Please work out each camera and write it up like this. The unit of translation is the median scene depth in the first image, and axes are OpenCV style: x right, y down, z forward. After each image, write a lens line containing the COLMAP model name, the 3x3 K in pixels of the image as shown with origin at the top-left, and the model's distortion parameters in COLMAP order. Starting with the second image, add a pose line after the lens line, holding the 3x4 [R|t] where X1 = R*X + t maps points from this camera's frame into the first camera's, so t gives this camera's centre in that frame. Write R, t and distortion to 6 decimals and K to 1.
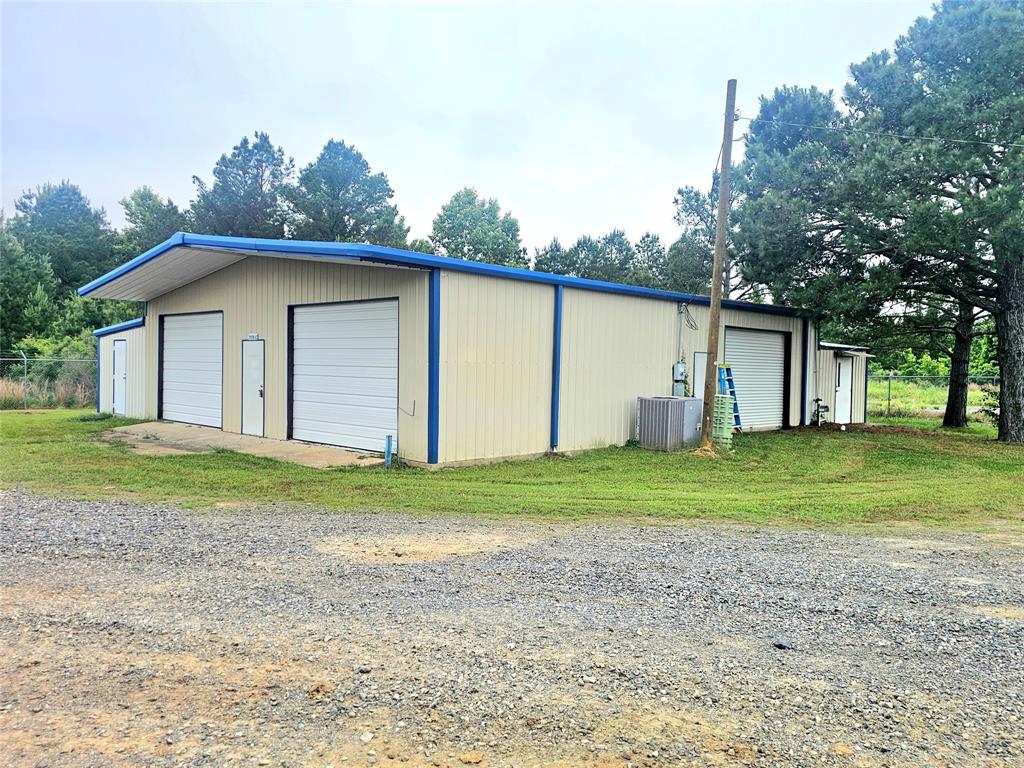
lens RADIAL K [[676.8, 0, 511.3], [0, 676.8, 386.0], [0, 0, 1]] dist [0.029551, 0.001614]
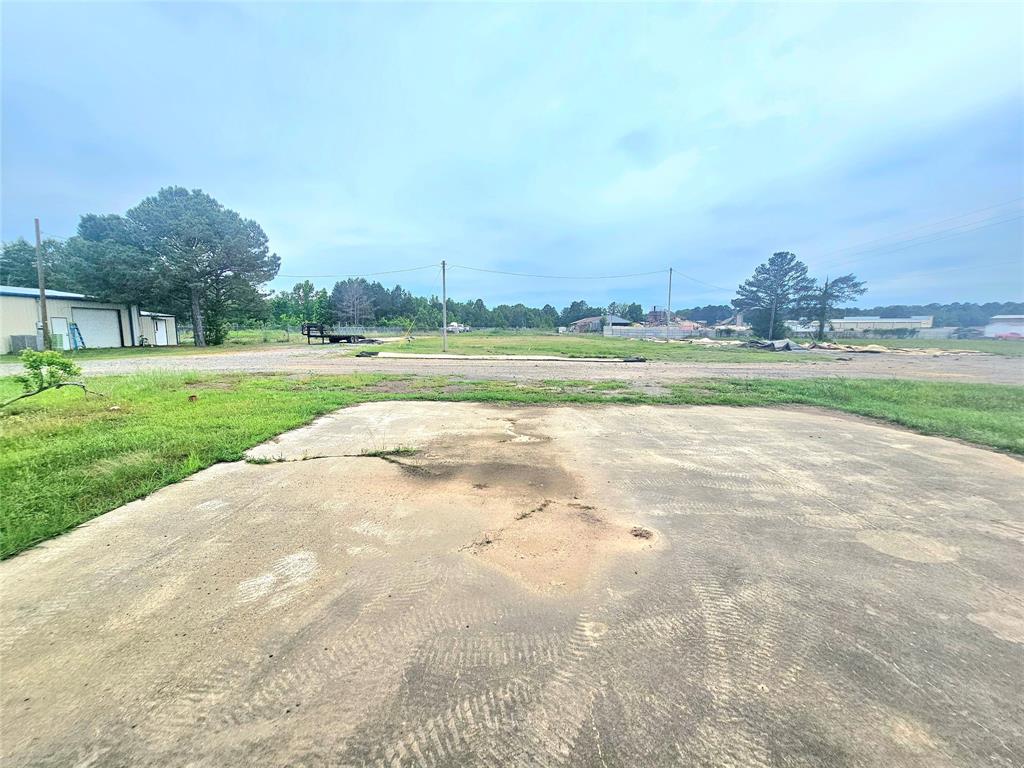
lens RADIAL K [[418.0, 0, 511.5], [0, 418.0, 384.9], [0, 0, 1]] dist [-0.000098, 0.000048]
pose [[0.676299, -0.111632, 0.728119, 0.228541], [0.022972, 0.991166, 0.130624, 0.030883], [-0.736269, -0.071615, 0.672889, -1.160275]]
